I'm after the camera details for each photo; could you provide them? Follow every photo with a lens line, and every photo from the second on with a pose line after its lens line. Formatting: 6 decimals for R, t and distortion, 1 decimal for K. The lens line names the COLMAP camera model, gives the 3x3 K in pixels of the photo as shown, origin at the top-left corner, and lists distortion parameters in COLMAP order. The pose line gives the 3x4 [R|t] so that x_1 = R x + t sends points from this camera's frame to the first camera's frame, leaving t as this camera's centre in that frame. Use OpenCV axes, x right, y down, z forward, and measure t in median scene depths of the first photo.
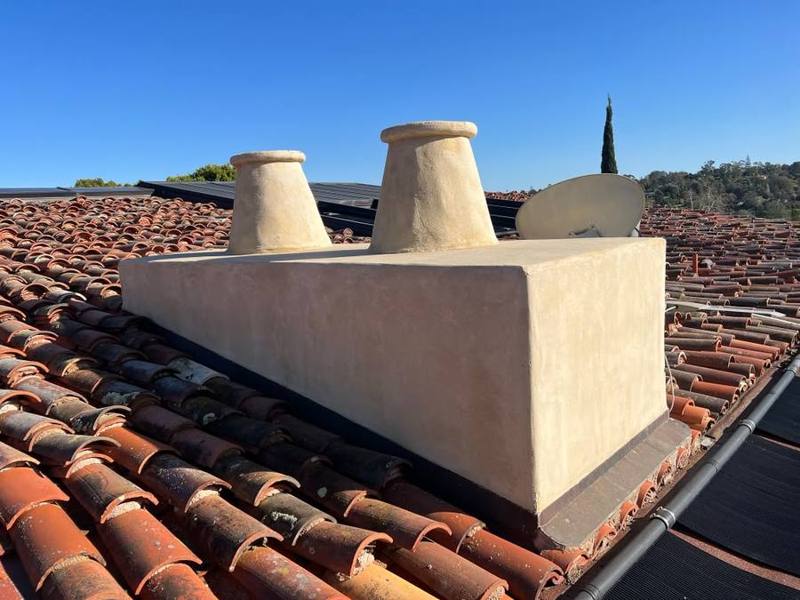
lens RADIAL K [[633.8, 0, 400.0], [0, 633.8, 300.0], [0, 0, 1]] dist [-0.000225, -0.000628]
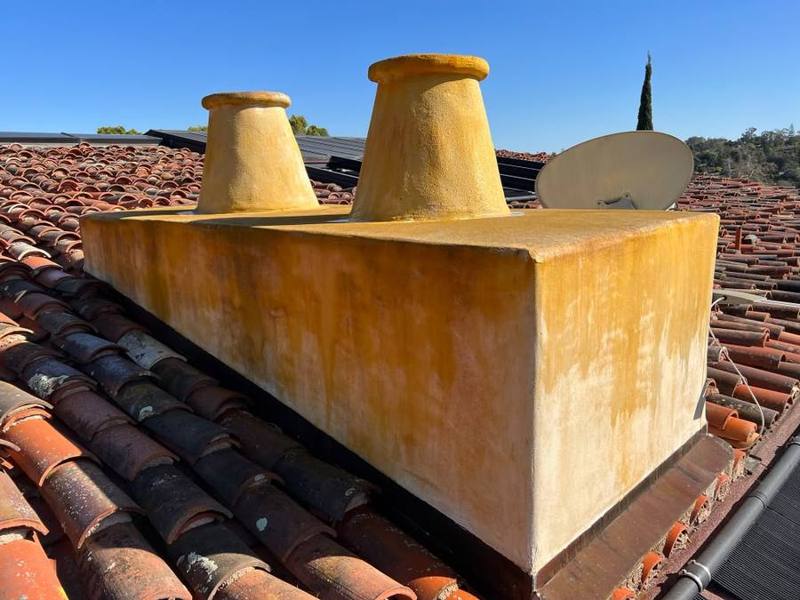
lens RADIAL K [[633.8, 0, 400.0], [0, 633.8, 300.0], [0, 0, 1]] dist [-0.000225, -0.000628]
pose [[0.998584, 0.039967, -0.035096, 0.028430], [-0.037669, 0.997247, 0.063865, -0.013840], [0.037551, -0.062452, 0.997341, 0.102409]]
